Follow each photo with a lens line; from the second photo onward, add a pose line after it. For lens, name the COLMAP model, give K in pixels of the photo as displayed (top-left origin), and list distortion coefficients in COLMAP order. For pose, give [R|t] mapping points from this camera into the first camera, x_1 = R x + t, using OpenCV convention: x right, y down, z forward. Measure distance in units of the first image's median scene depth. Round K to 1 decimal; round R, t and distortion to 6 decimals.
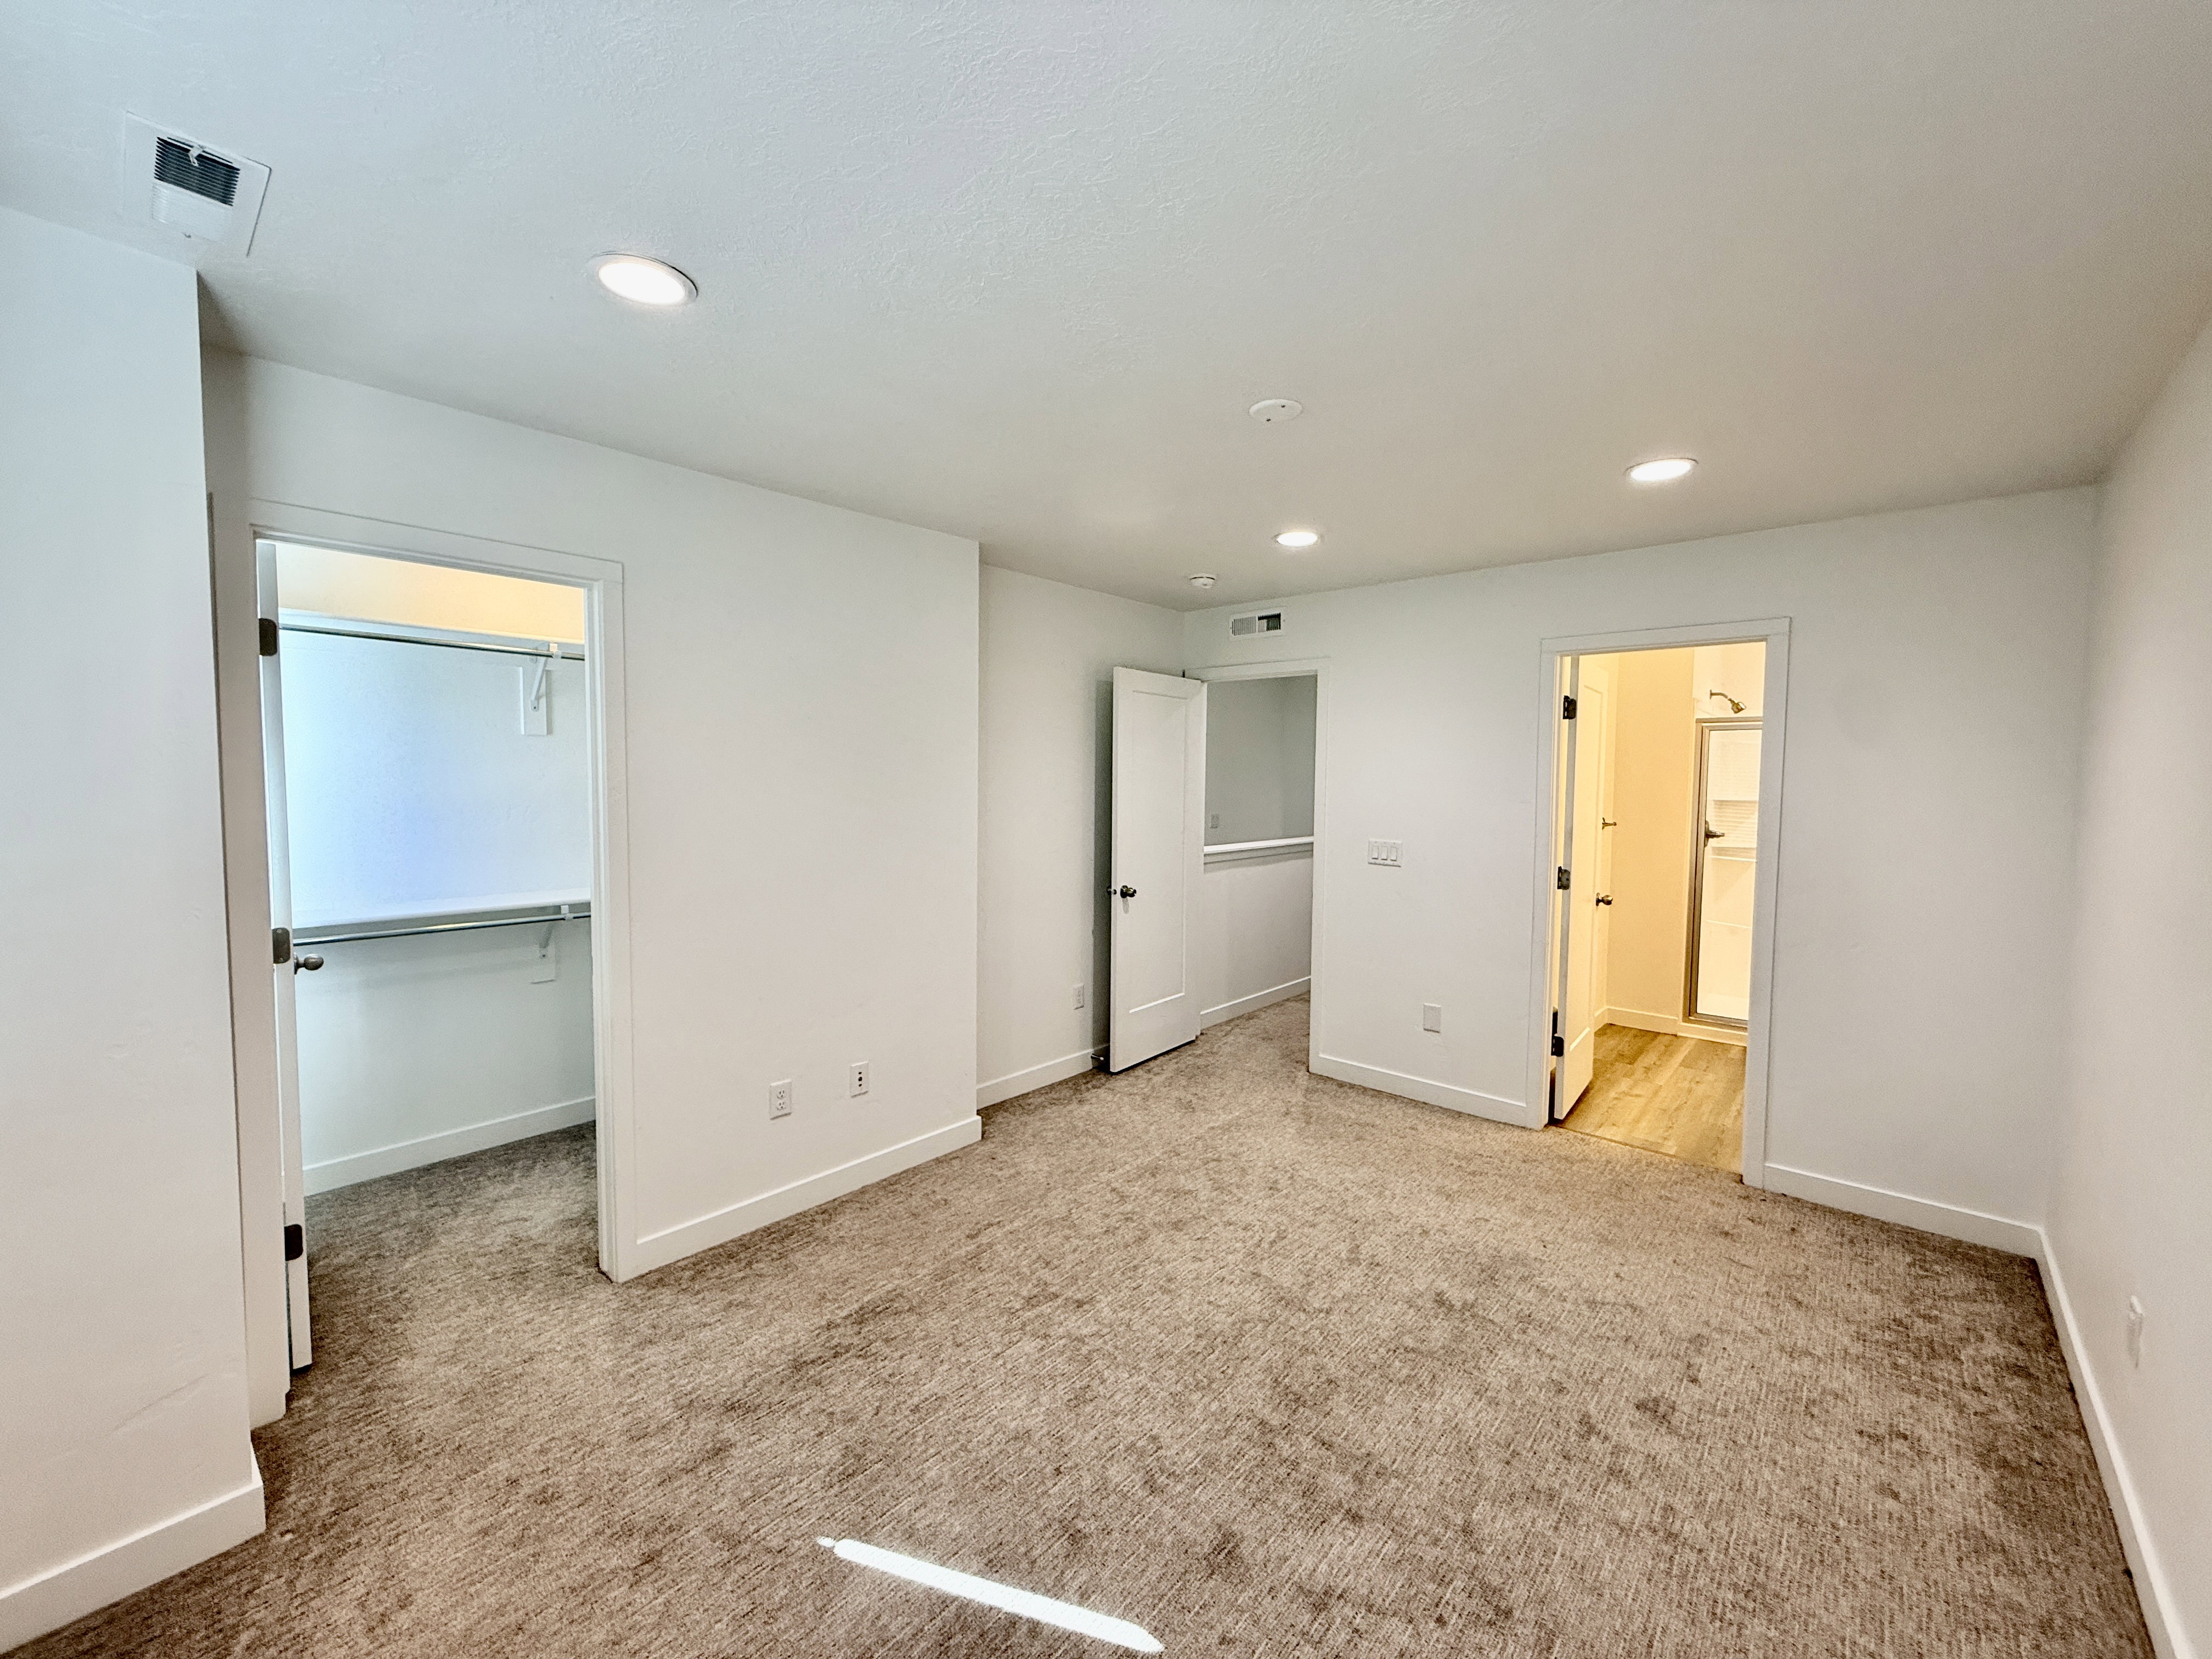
lens RADIAL K [[879.8, 0, 1102.8], [0, 879.8, 822.7], [0, 0, 1]] dist [-0.002623, 0.000195]
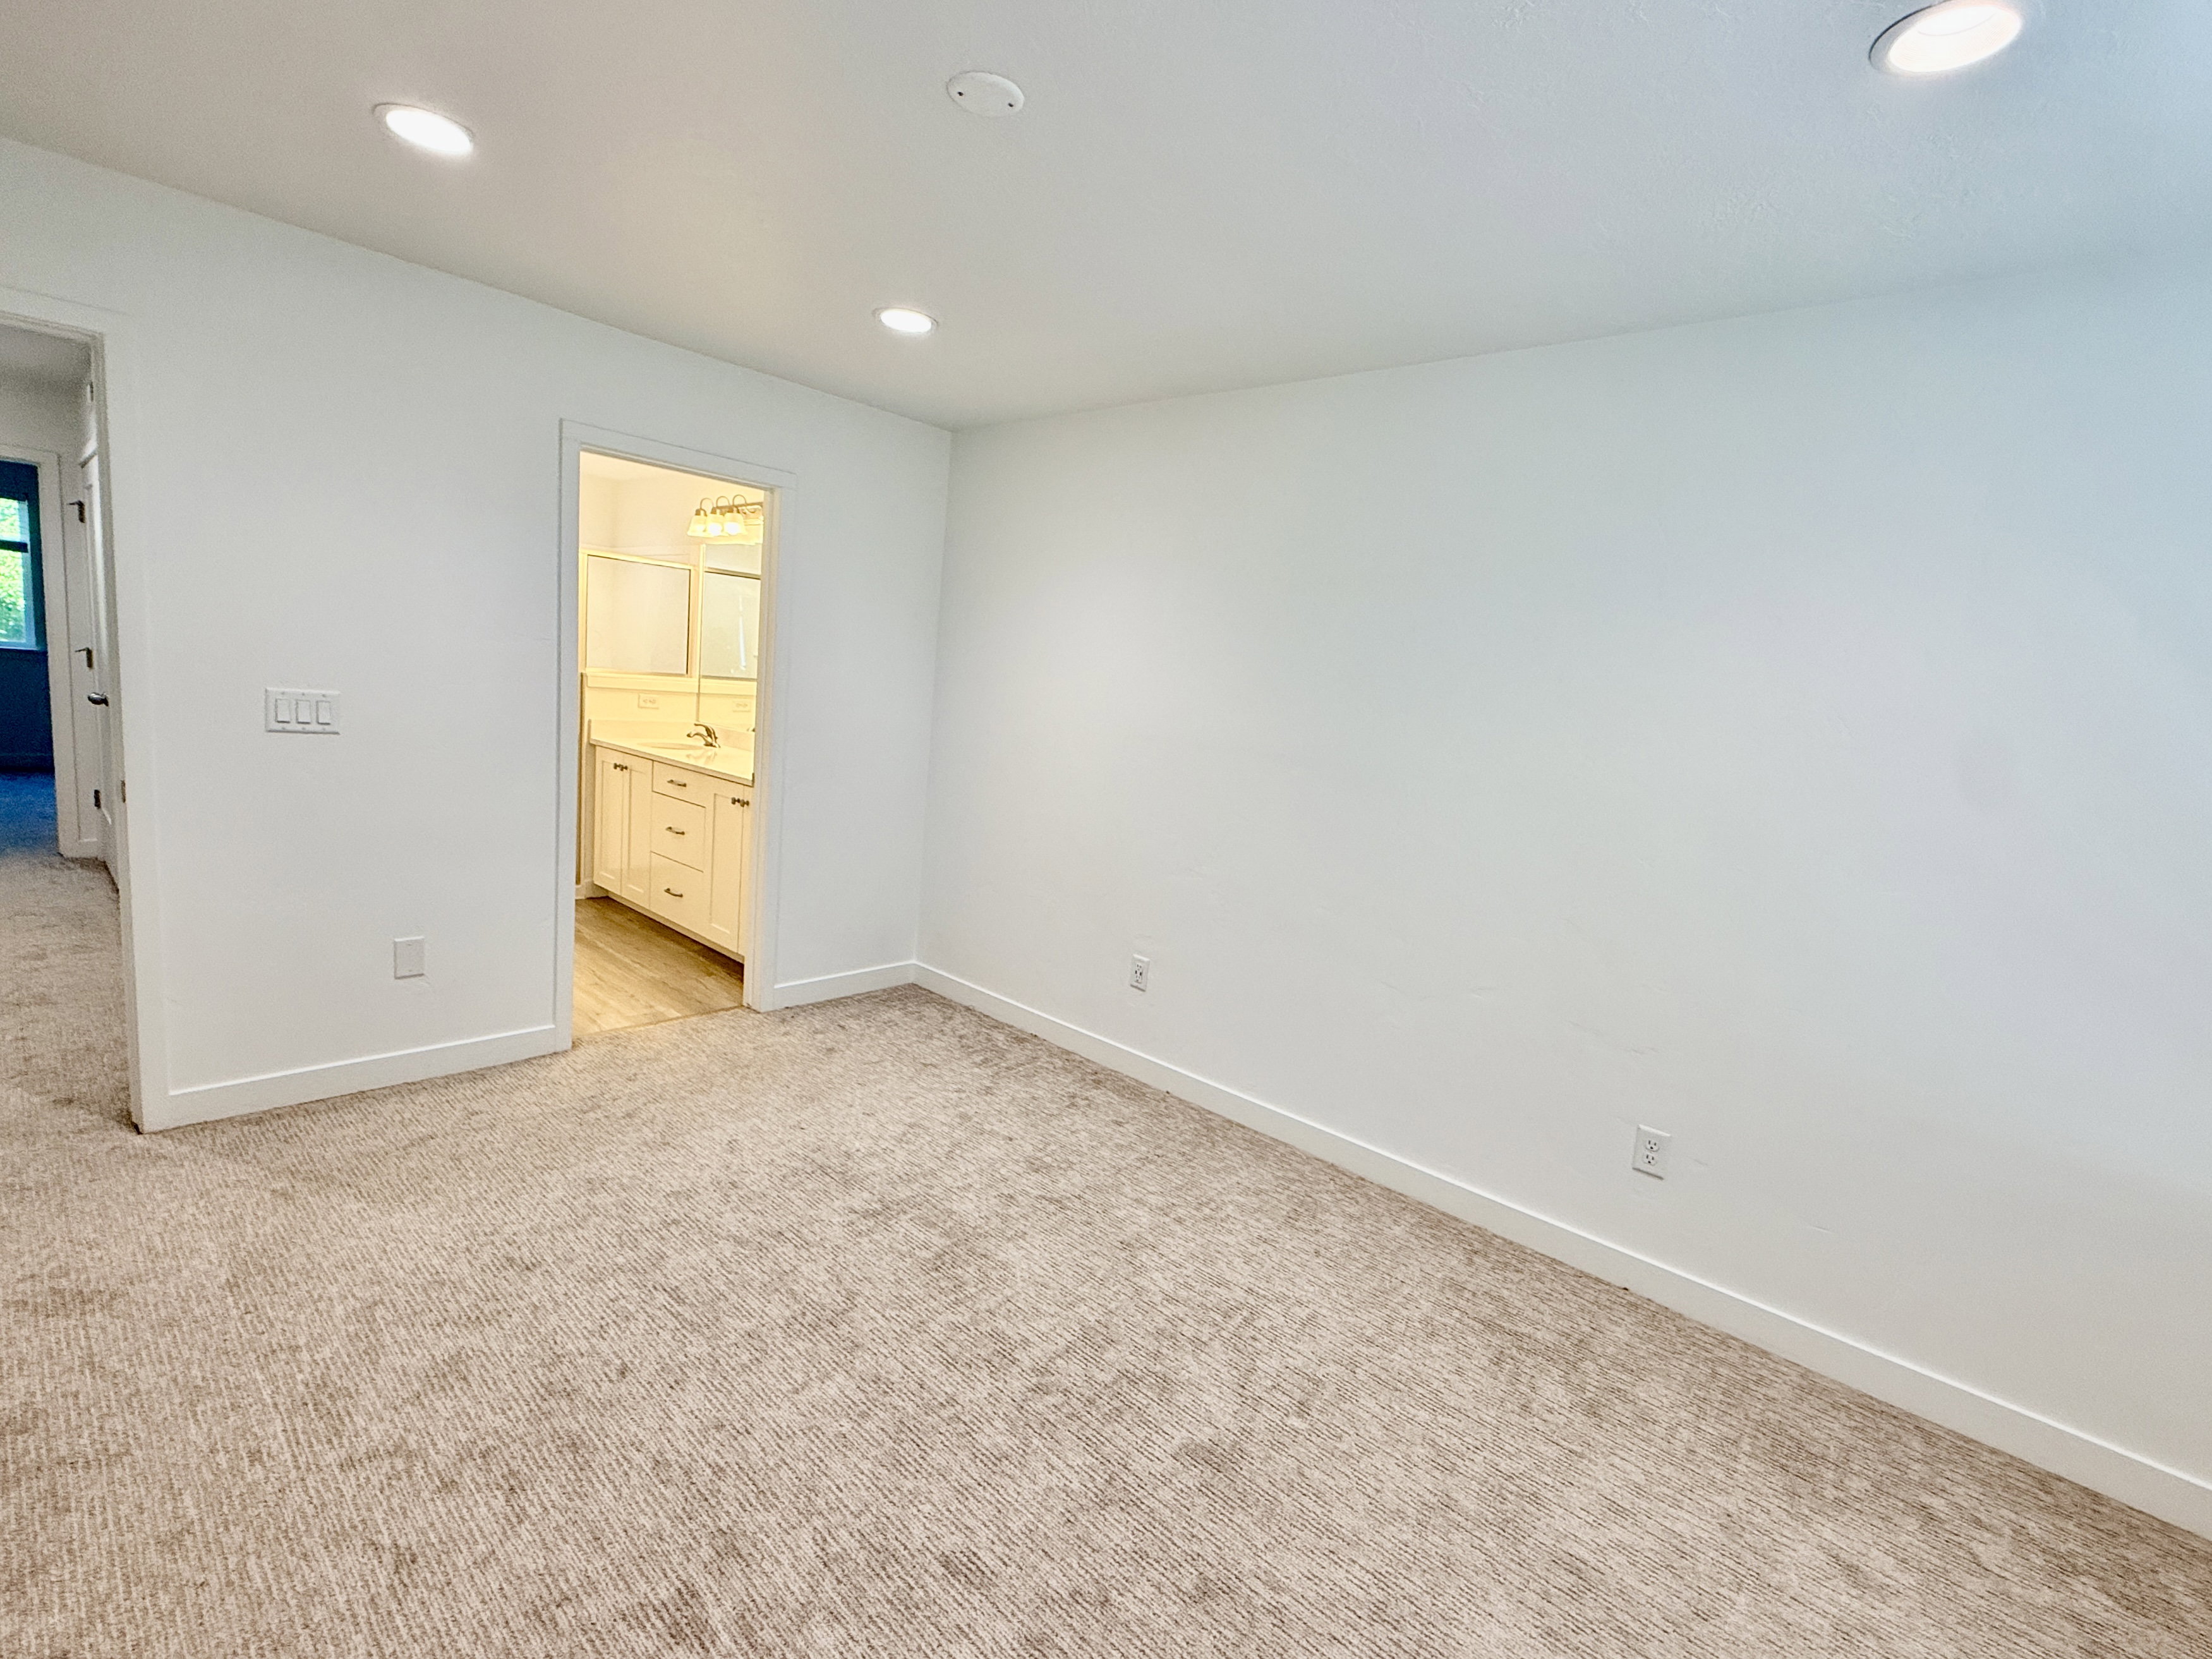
lens RADIAL K [[1009.7, 0, 1097.6], [0, 1009.7, 826.5], [0, 0, 1]] dist [0.000614, -0.000034]
pose [[0.016116, -0.150363, 0.988499, -0.510480], [-0.034325, 0.987962, 0.150841, -0.014059], [-0.999281, -0.036361, 0.010761, 0.672665]]
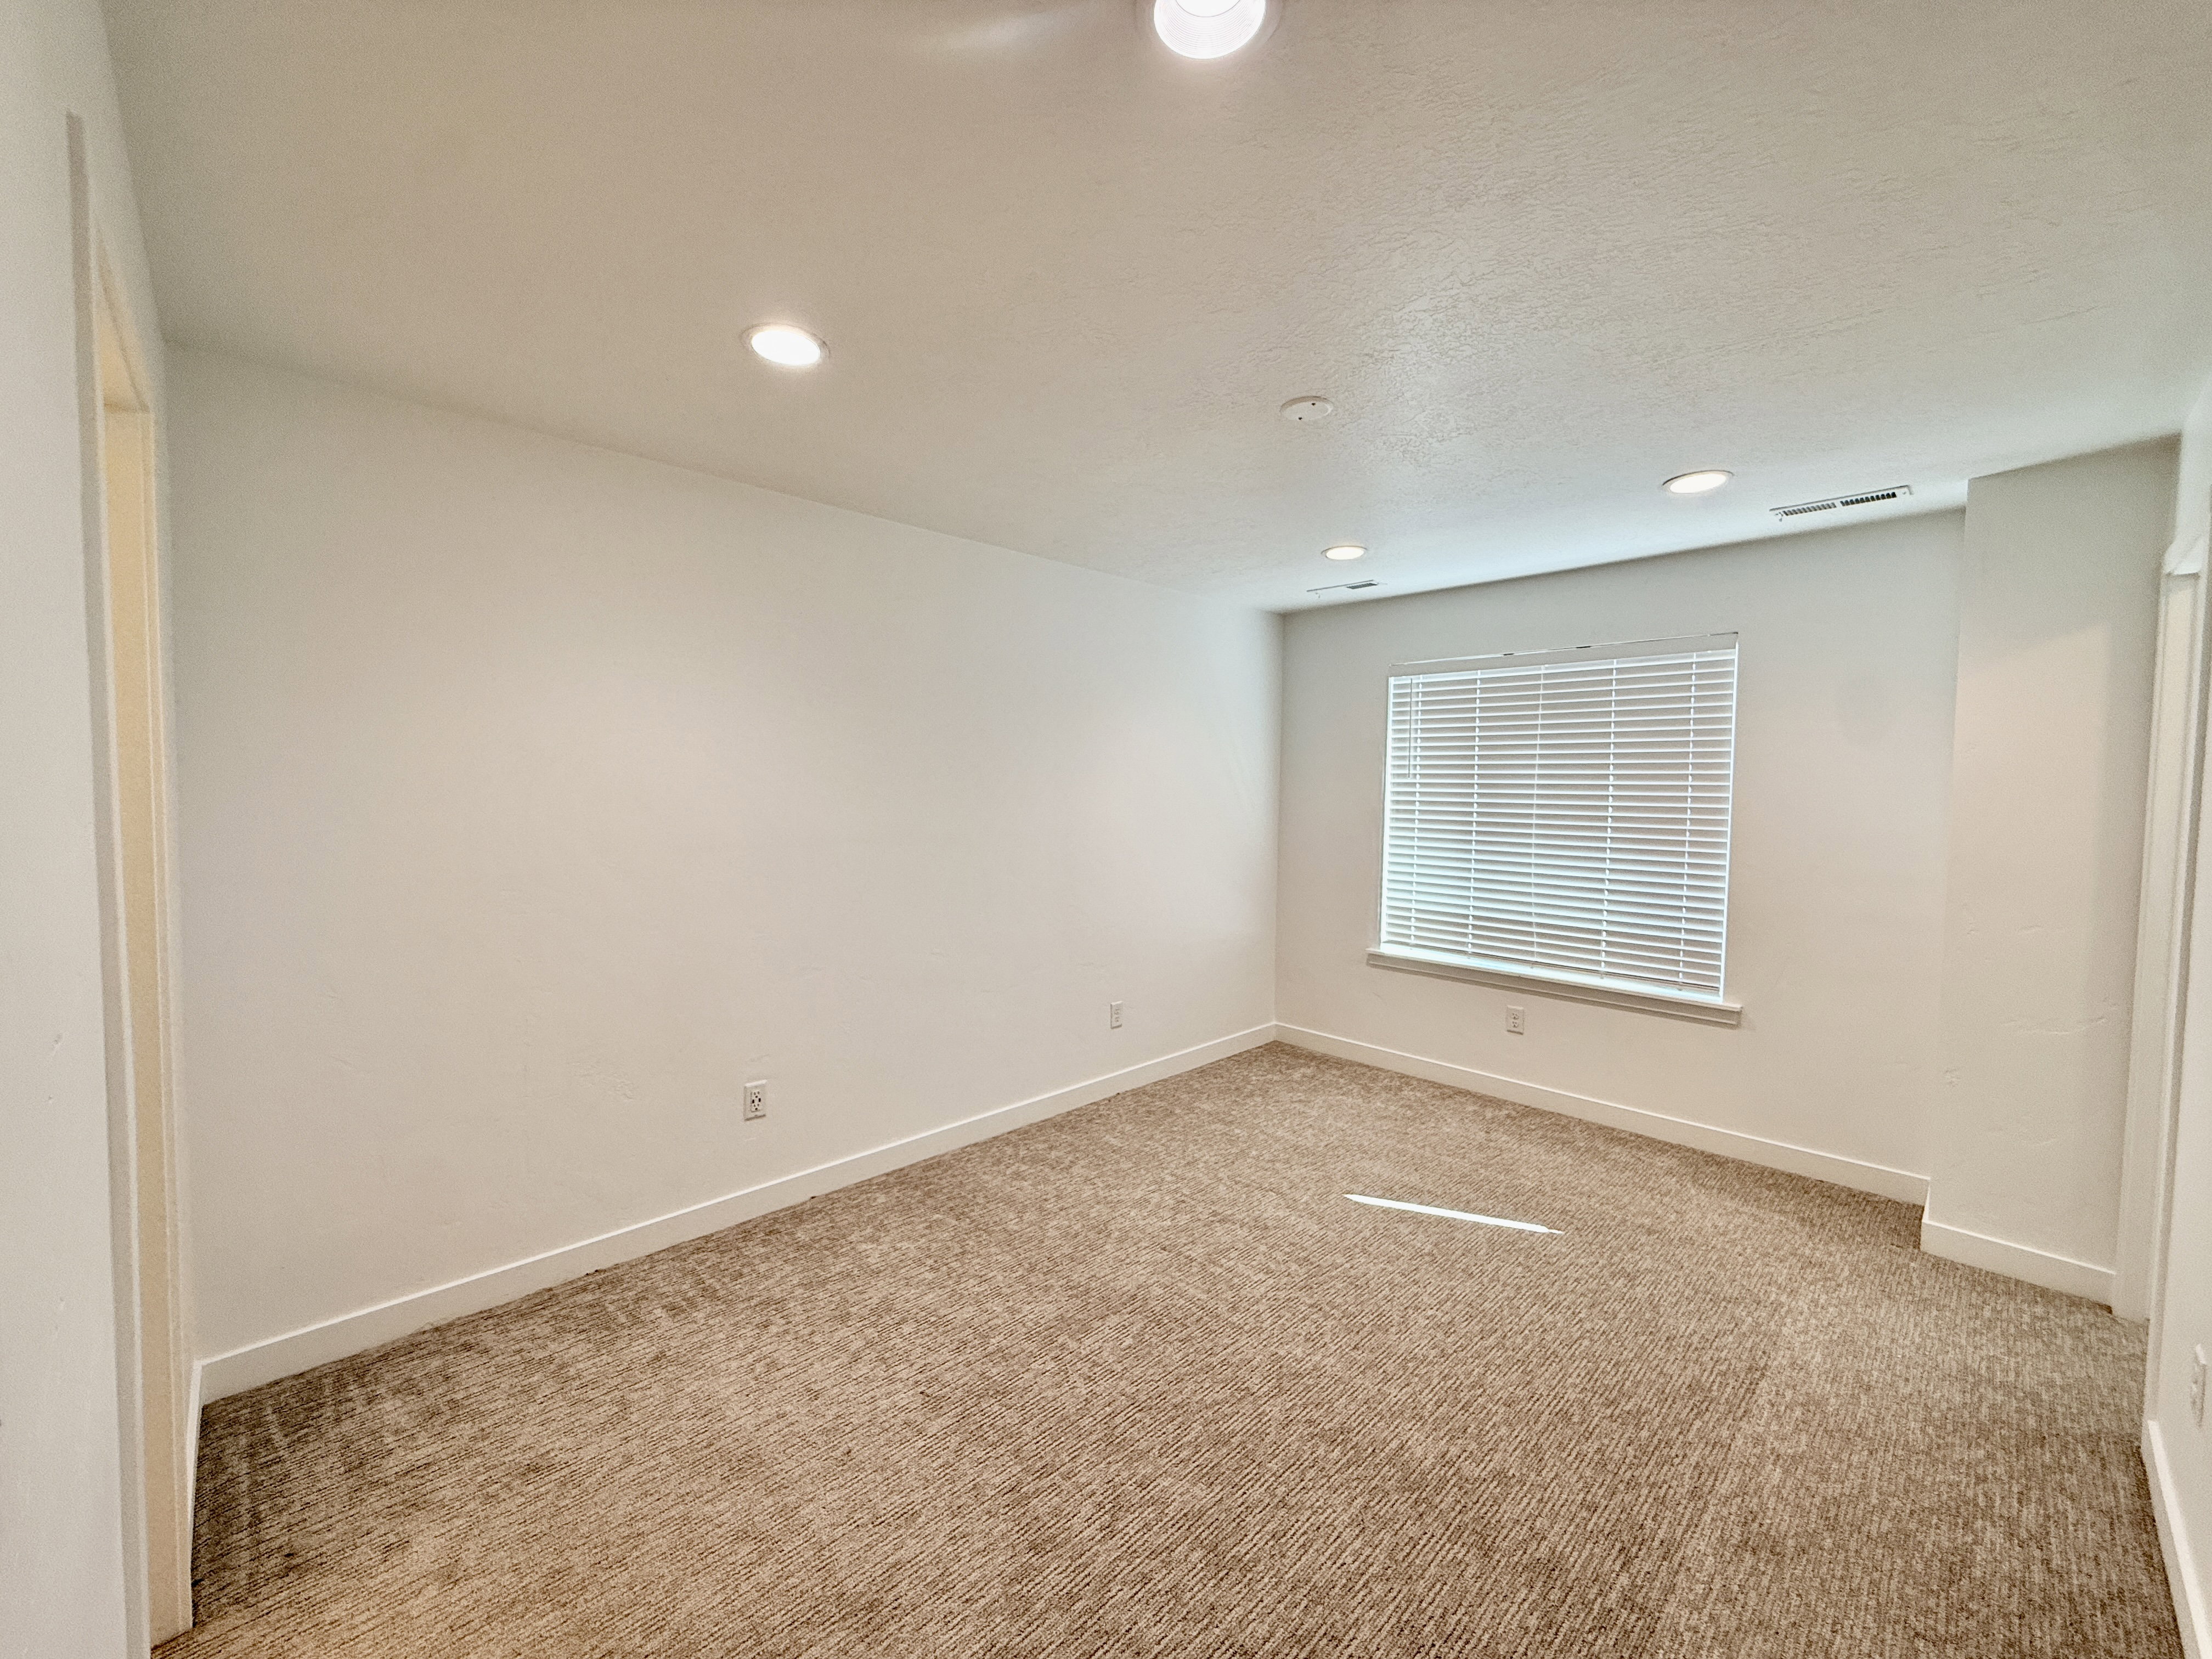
lens RADIAL K [[879.8, 0, 1097.0], [0, 879.8, 829.0], [0, 0, 1]] dist [-0.002623, 0.000195]
pose [[-0.996943, -0.018611, 0.075885, 0.266615], [-0.010545, 0.994380, 0.105339, -0.064576], [-0.077419, 0.104217, -0.991537, 1.579120]]
